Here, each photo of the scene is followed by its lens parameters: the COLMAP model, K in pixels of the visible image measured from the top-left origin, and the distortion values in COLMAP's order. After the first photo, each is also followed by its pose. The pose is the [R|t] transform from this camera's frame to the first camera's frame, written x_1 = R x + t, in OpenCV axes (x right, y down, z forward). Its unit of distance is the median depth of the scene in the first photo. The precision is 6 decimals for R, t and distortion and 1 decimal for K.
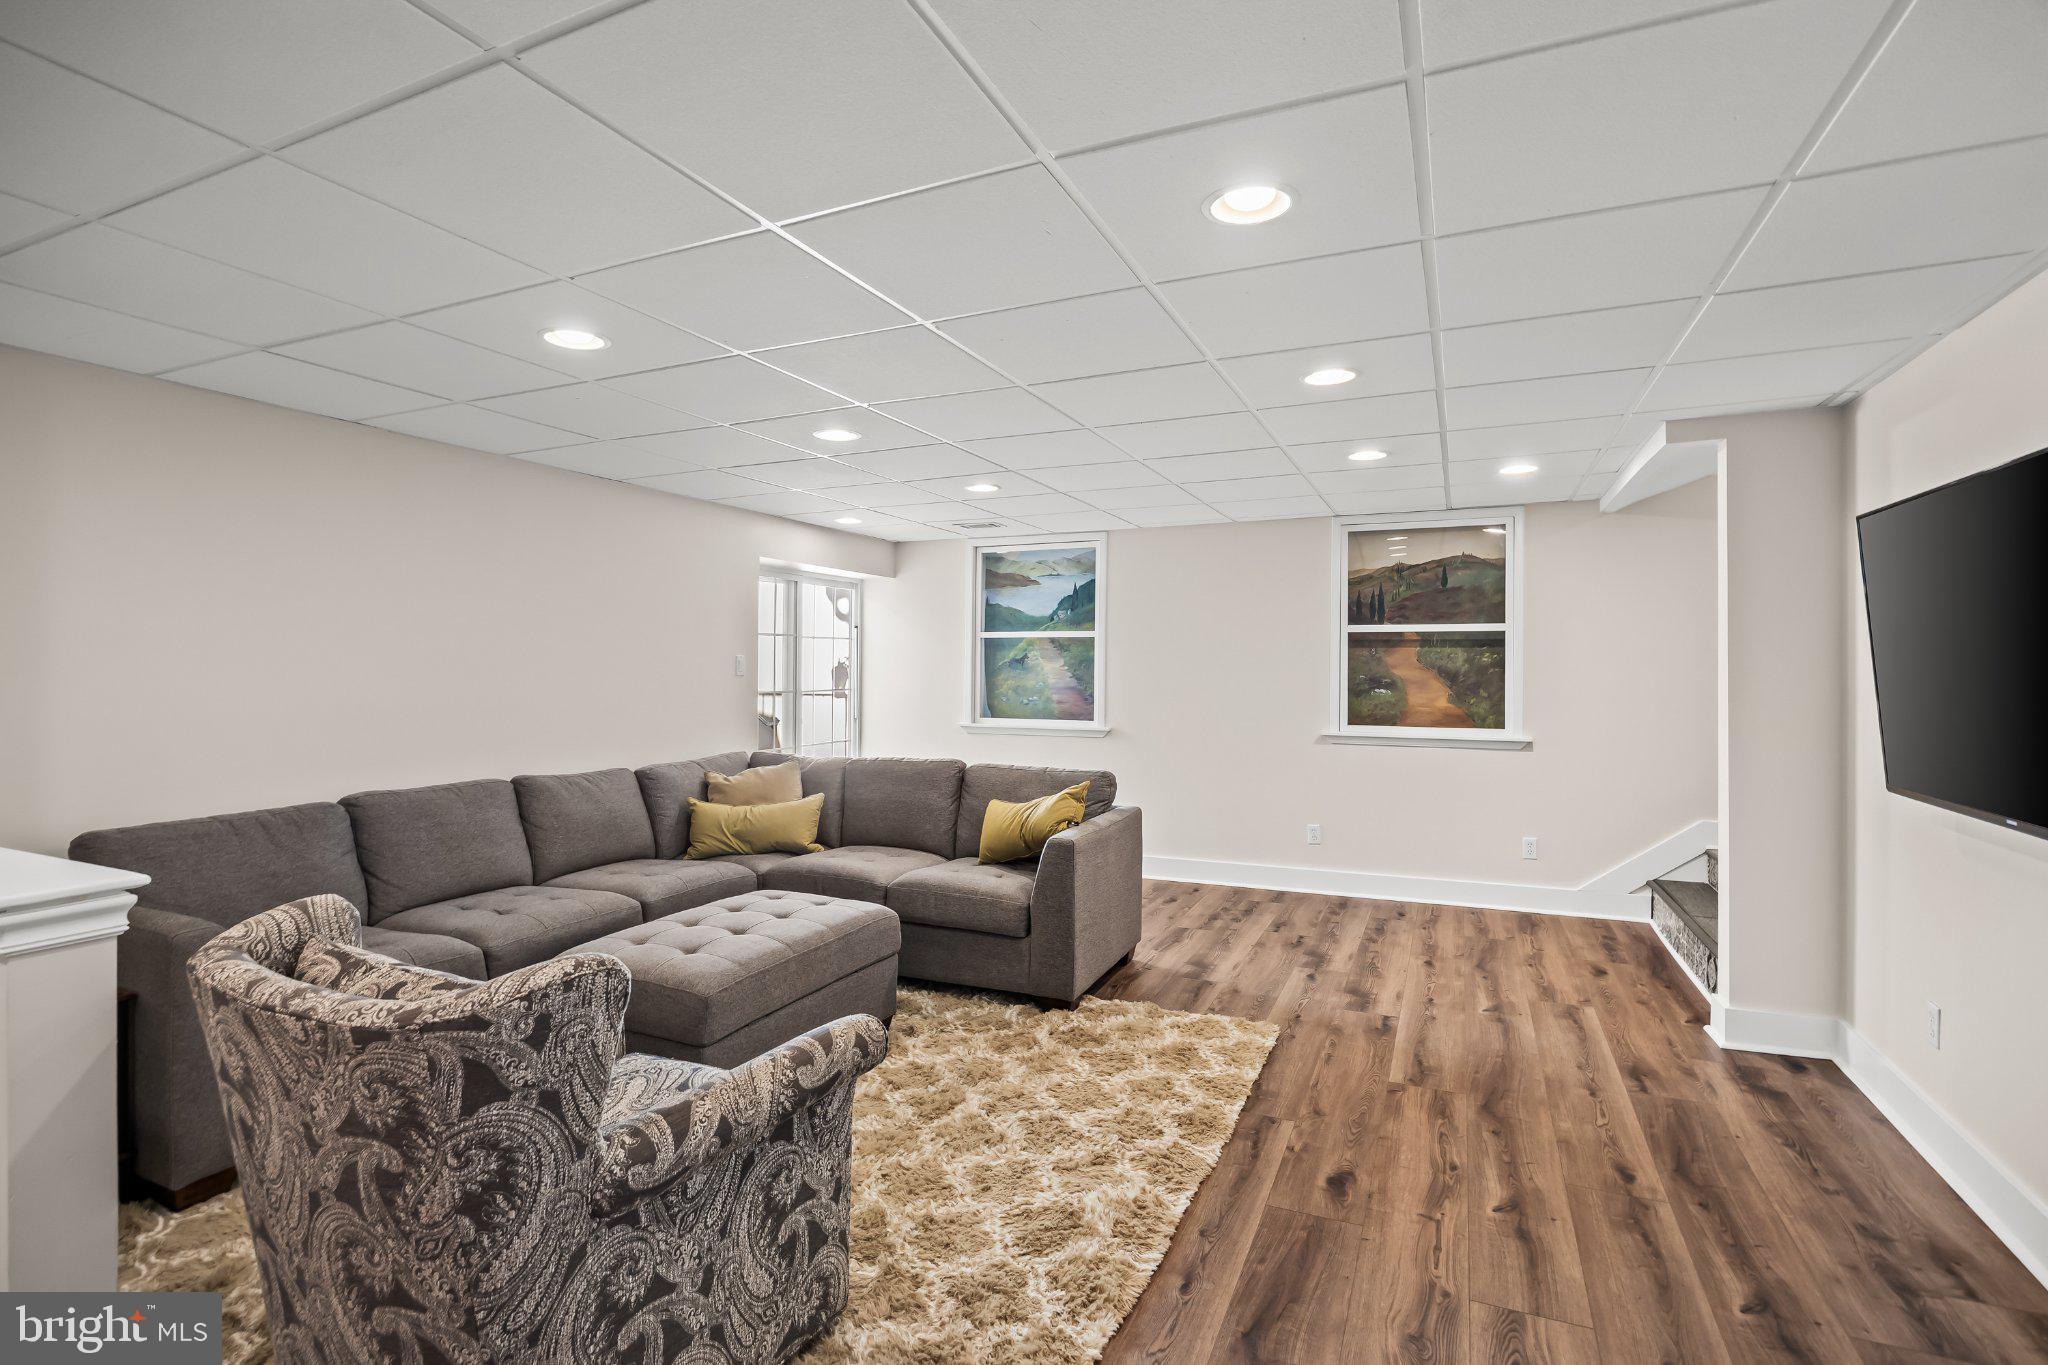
lens RADIAL K [[939.8, 0, 1035.2], [0, 939.8, 671.5], [0, 0, 1]] dist [-0.001415, 0.000498]
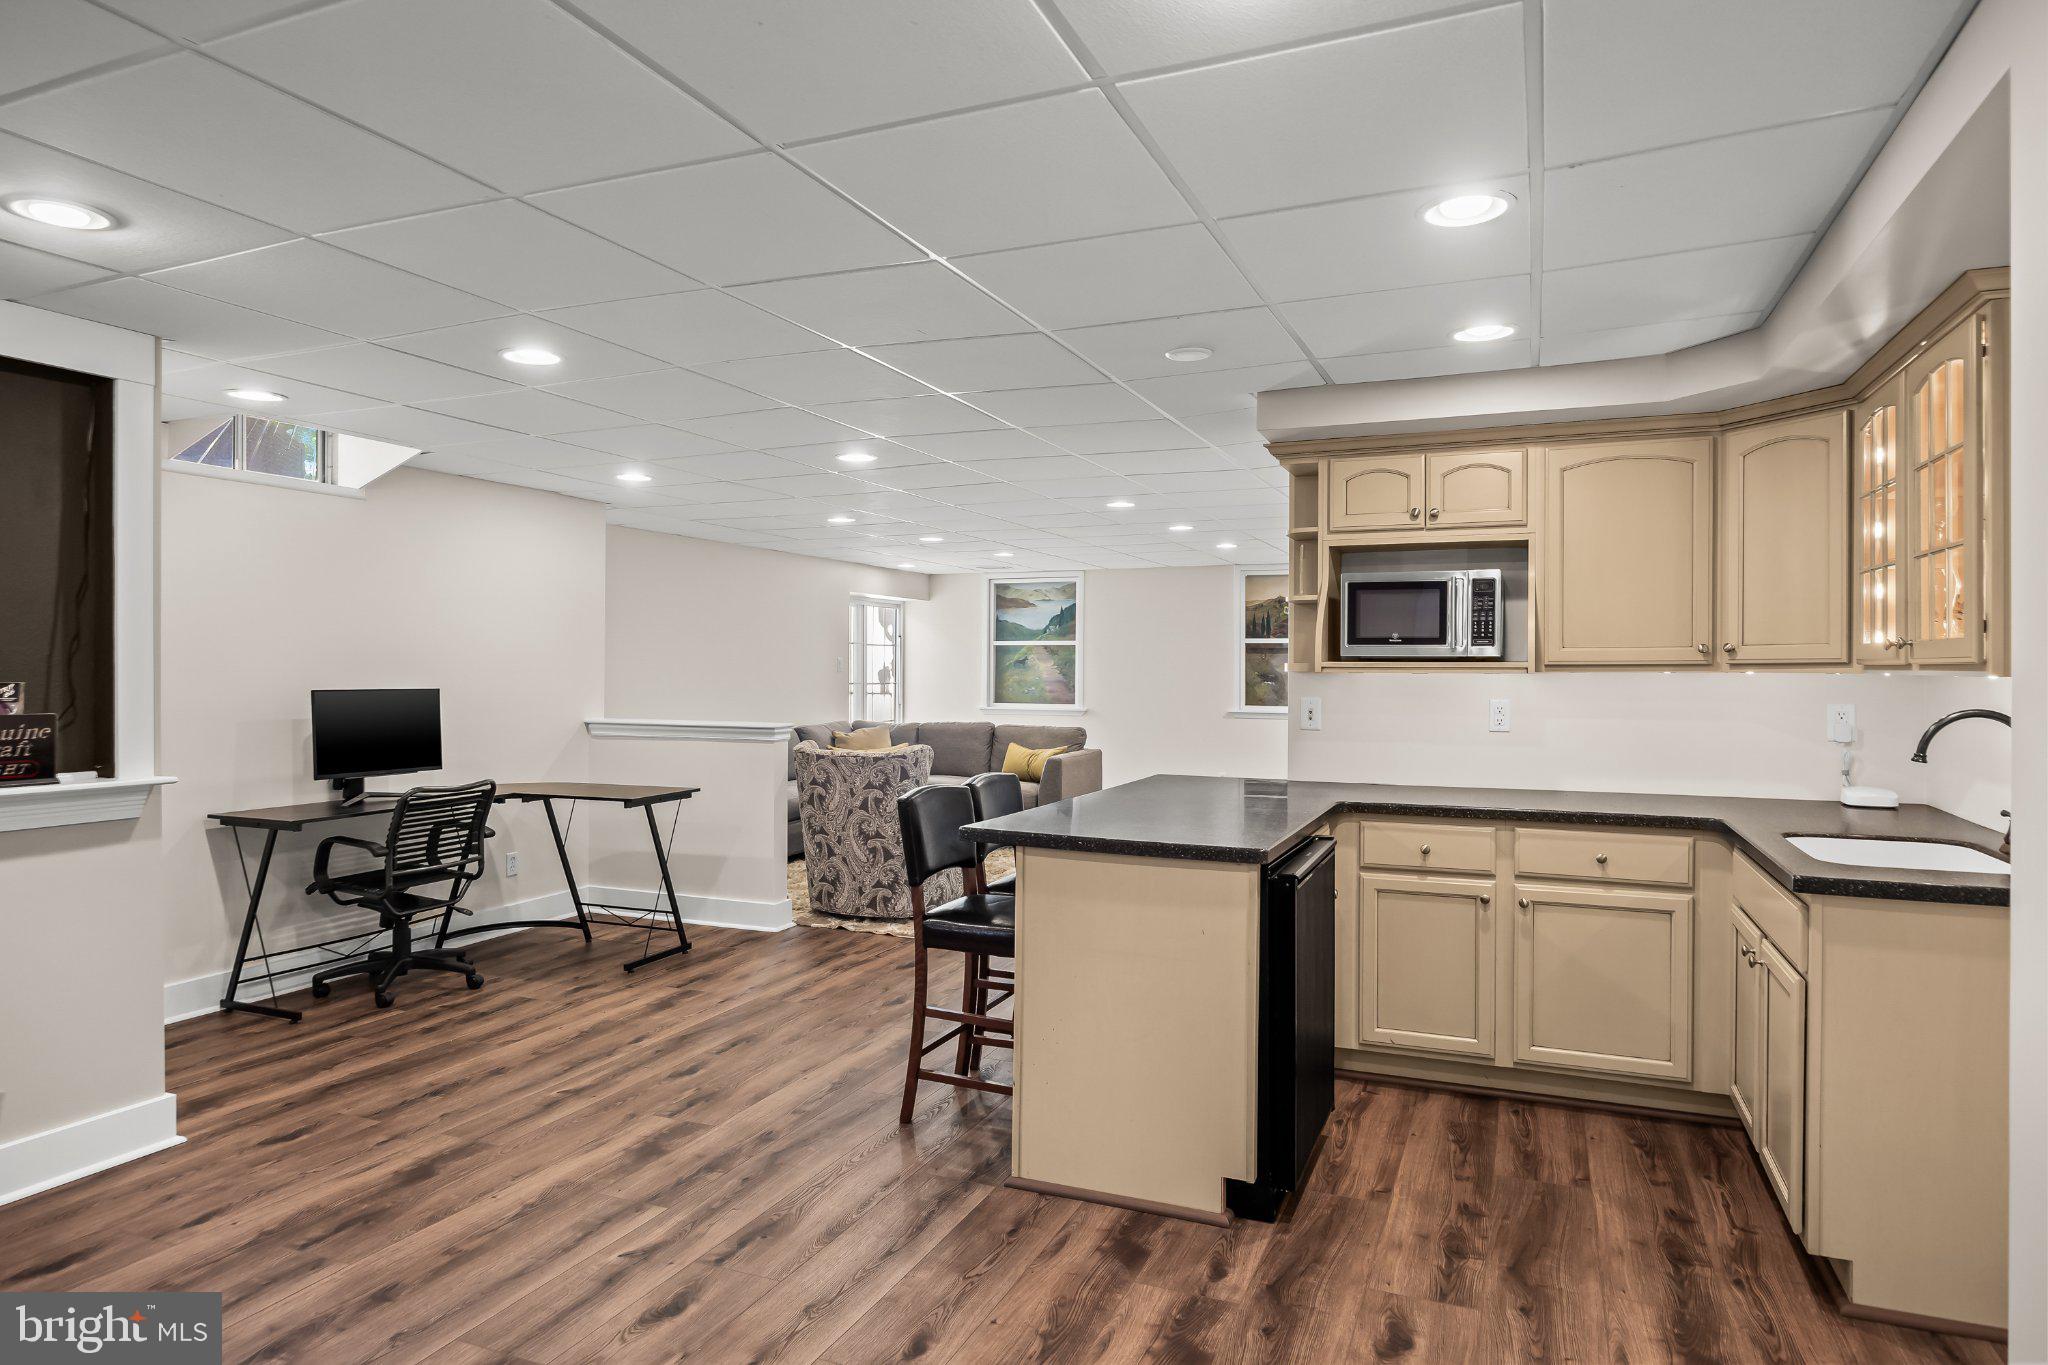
lens RADIAL K [[1191.1, 0, 1035.9], [0, 1191.1, 683.1], [0, 0, 1]] dist [-0.003688, 0.003442]
pose [[0.999758, 0.001220, 0.021974, -0.039358], [-0.001342, 0.999984, 0.005552, 0.011467], [-0.021967, -0.005580, 0.999743, -0.871627]]
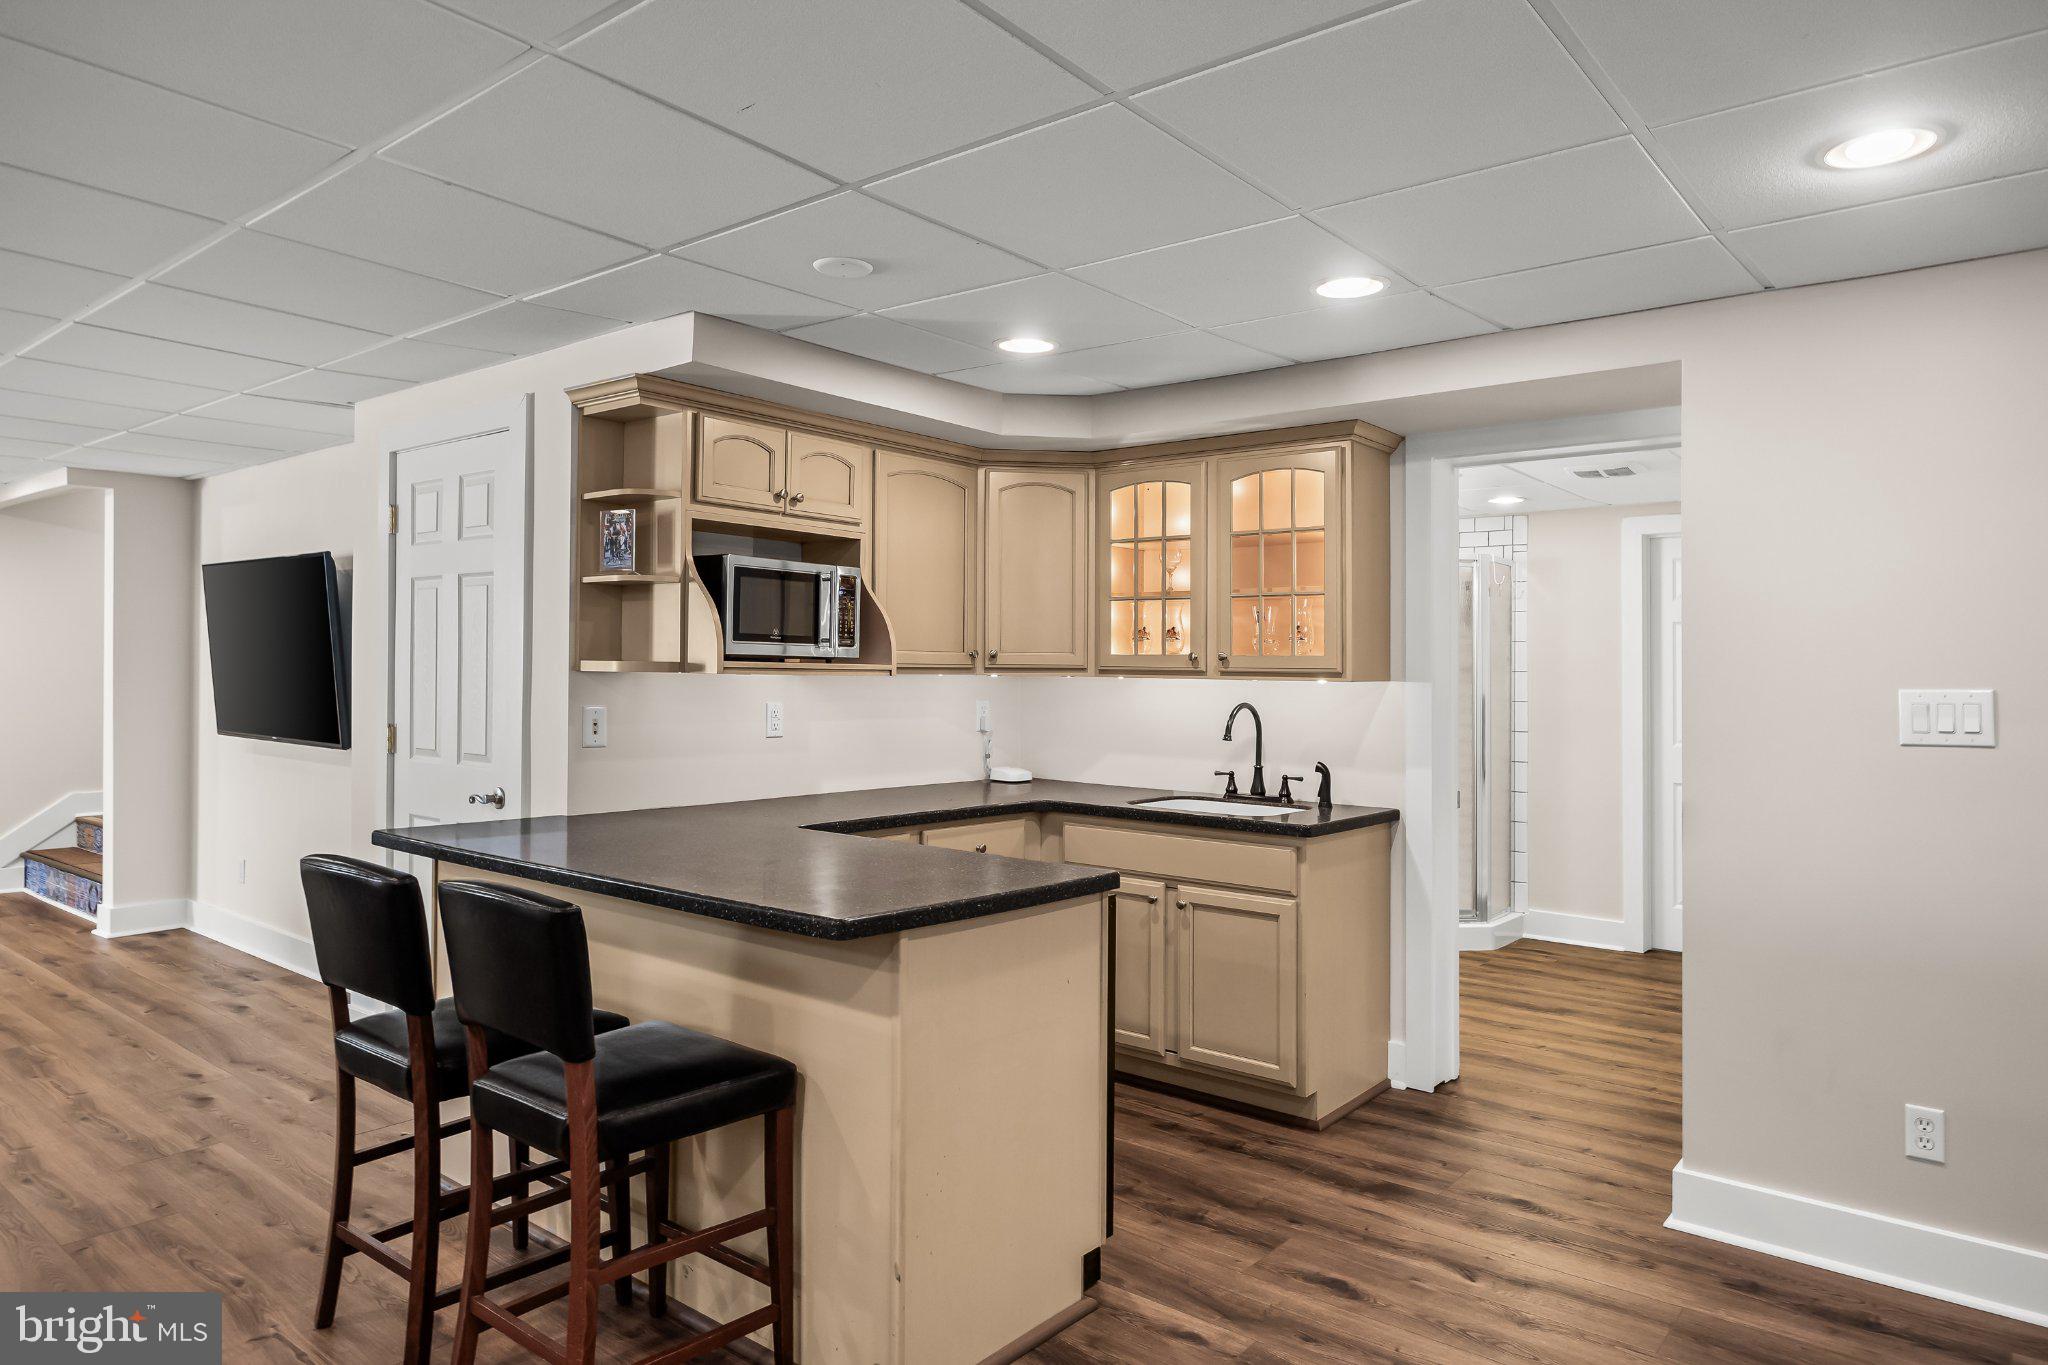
lens RADIAL K [[1273.4, 0, 1032.7], [0, 1273.4, 671.3], [0, 0, 1]] dist [0.001519, 0.001875]
pose [[0.259260, 0.003844, 0.965800, -0.423416], [-0.005888, 0.999980, -0.002399, 0.007995], [-0.965790, -0.005065, 0.259277, -0.460547]]
